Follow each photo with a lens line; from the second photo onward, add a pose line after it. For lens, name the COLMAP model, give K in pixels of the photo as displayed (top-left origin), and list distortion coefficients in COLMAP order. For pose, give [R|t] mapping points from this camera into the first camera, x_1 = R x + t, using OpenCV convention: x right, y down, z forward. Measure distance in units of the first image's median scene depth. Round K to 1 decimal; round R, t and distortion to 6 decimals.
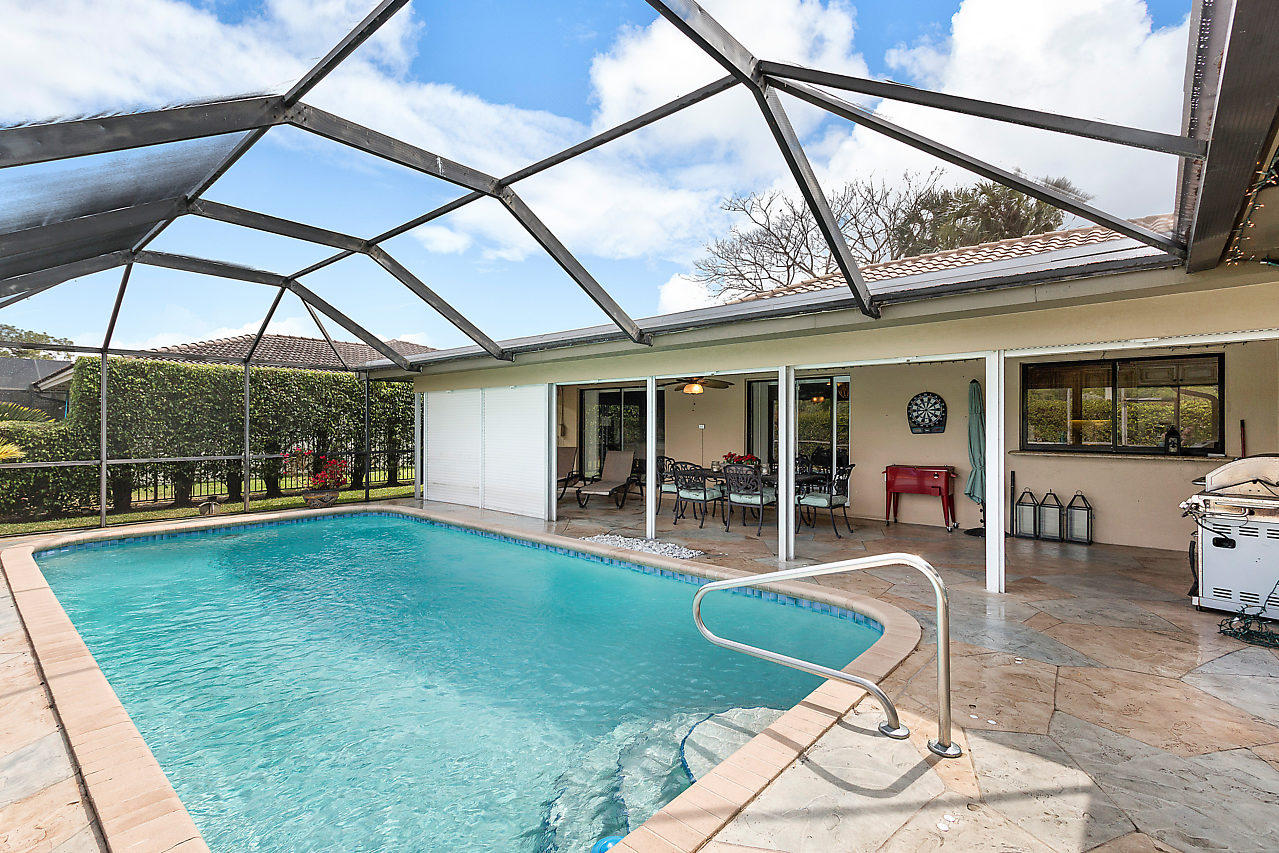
lens RADIAL K [[594.7, 0, 627.6], [0, 594.7, 415.9], [0, 0, 1]] dist [0.004087, 0.000226]
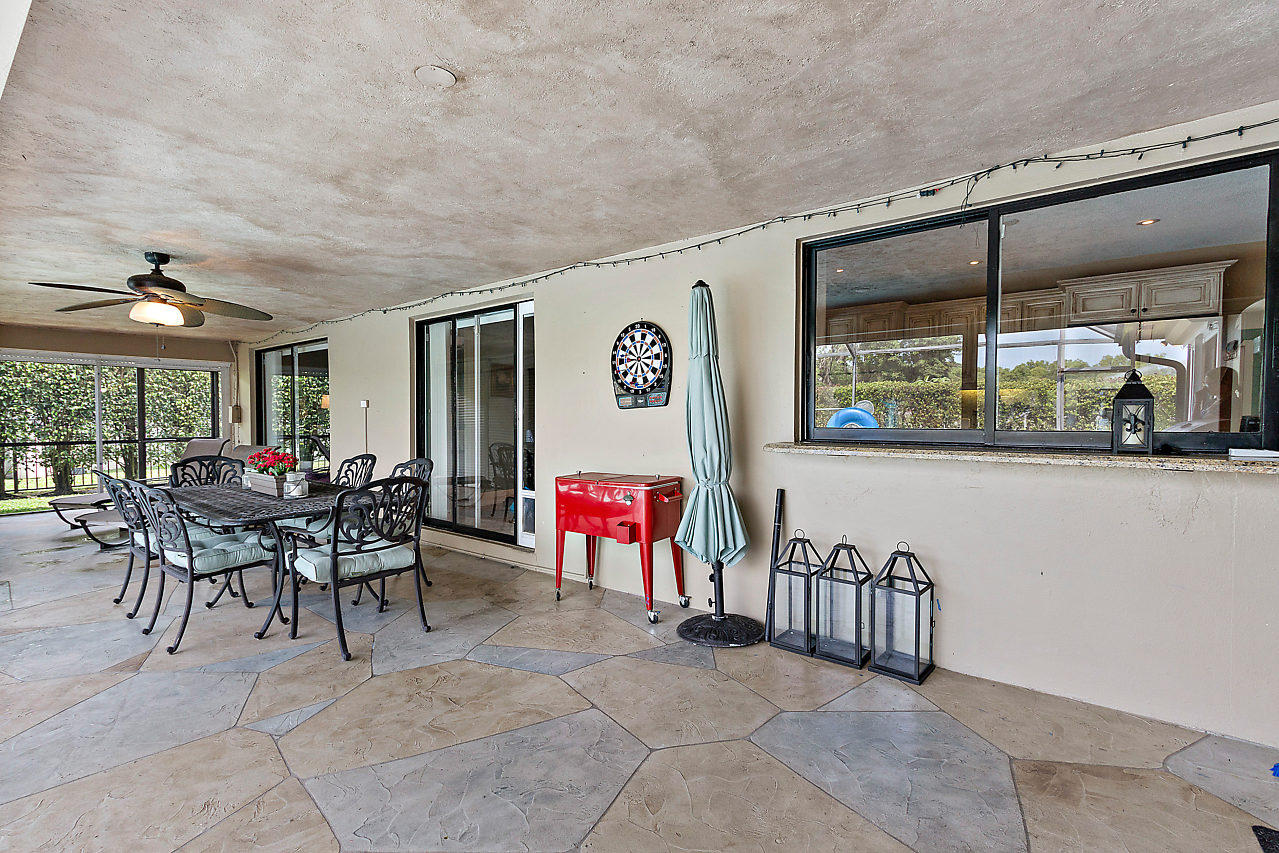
lens RADIAL K [[594.7, 0, 631.0], [0, 594.7, 432.1], [0, 0, 1]] dist [0.004087, 0.000226]
pose [[0.998369, -0.004086, 0.056939, 0.470936], [0.001758, 0.999163, 0.040869, 0.029982], [-0.057058, -0.040703, 0.997541, 0.524054]]
